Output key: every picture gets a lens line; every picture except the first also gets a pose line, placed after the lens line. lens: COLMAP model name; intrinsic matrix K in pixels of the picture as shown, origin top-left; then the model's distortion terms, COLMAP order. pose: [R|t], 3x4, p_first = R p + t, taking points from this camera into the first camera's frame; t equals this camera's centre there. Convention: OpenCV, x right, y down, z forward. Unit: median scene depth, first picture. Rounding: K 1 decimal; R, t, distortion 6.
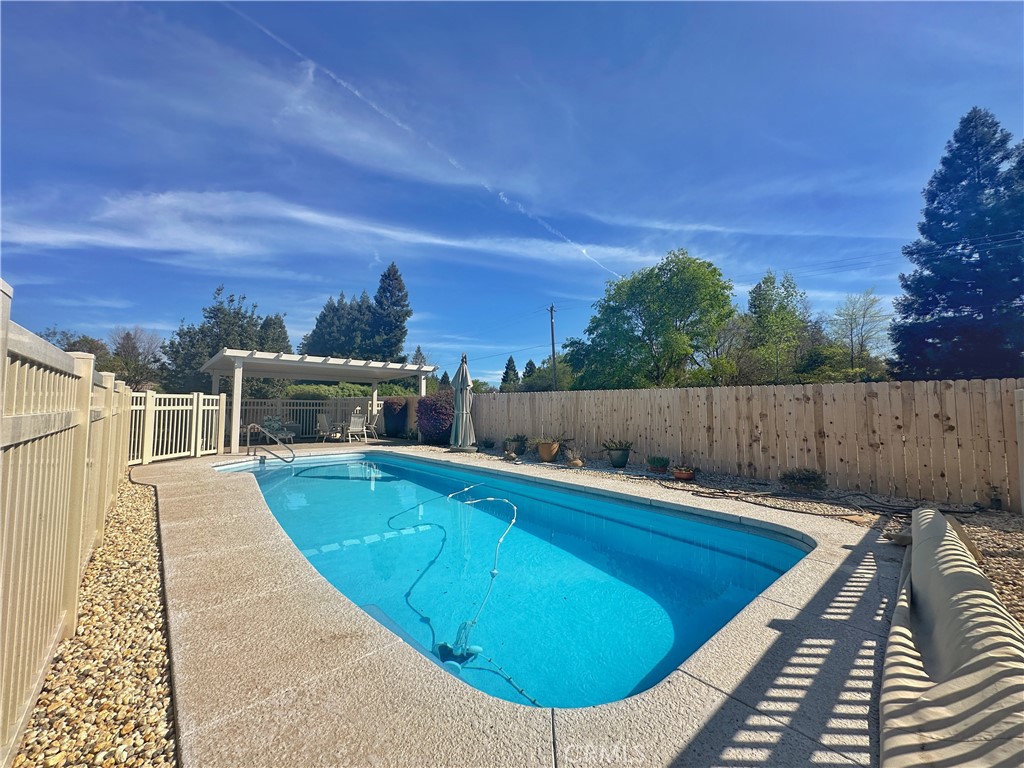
lens RADIAL K [[408.8, 0, 510.6], [0, 408.8, 384.8], [0, 0, 1]] dist [0.015688, 0.000133]
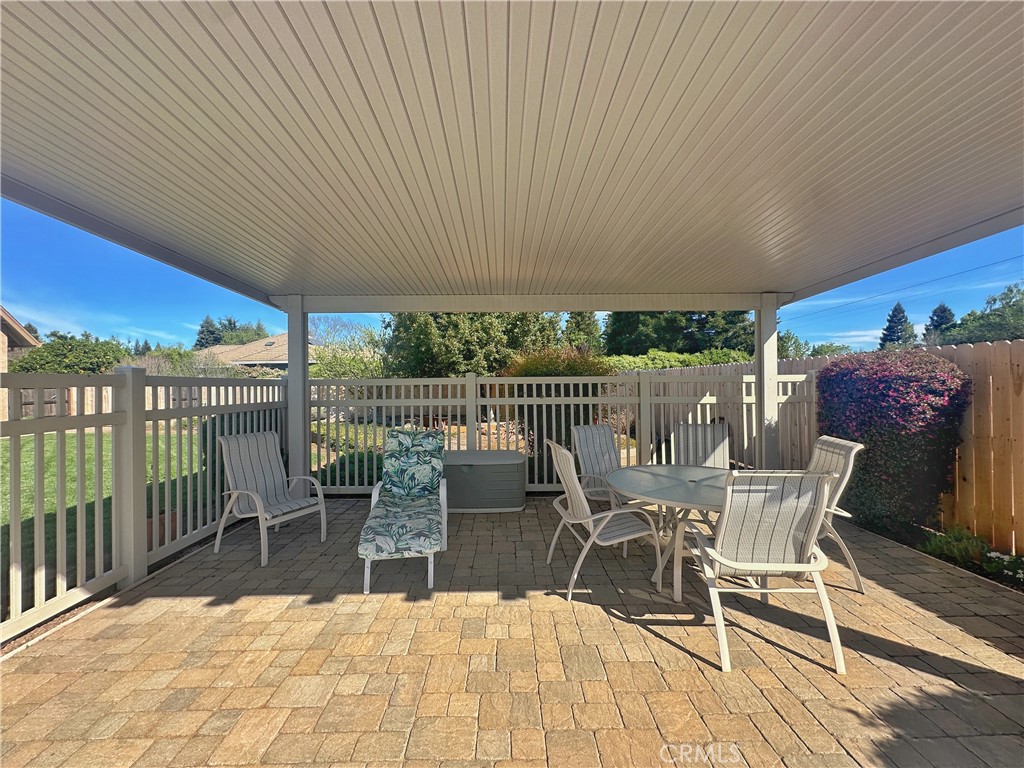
lens RADIAL K [[408.8, 0, 511.4], [0, 408.8, 382.6], [0, 0, 1]] dist [0.015688, 0.000133]
pose [[0.749506, -0.017028, -0.661779, -0.277520], [0.053273, 0.997978, 0.034657, 0.026499], [0.659851, -0.061231, 0.748898, 0.671756]]
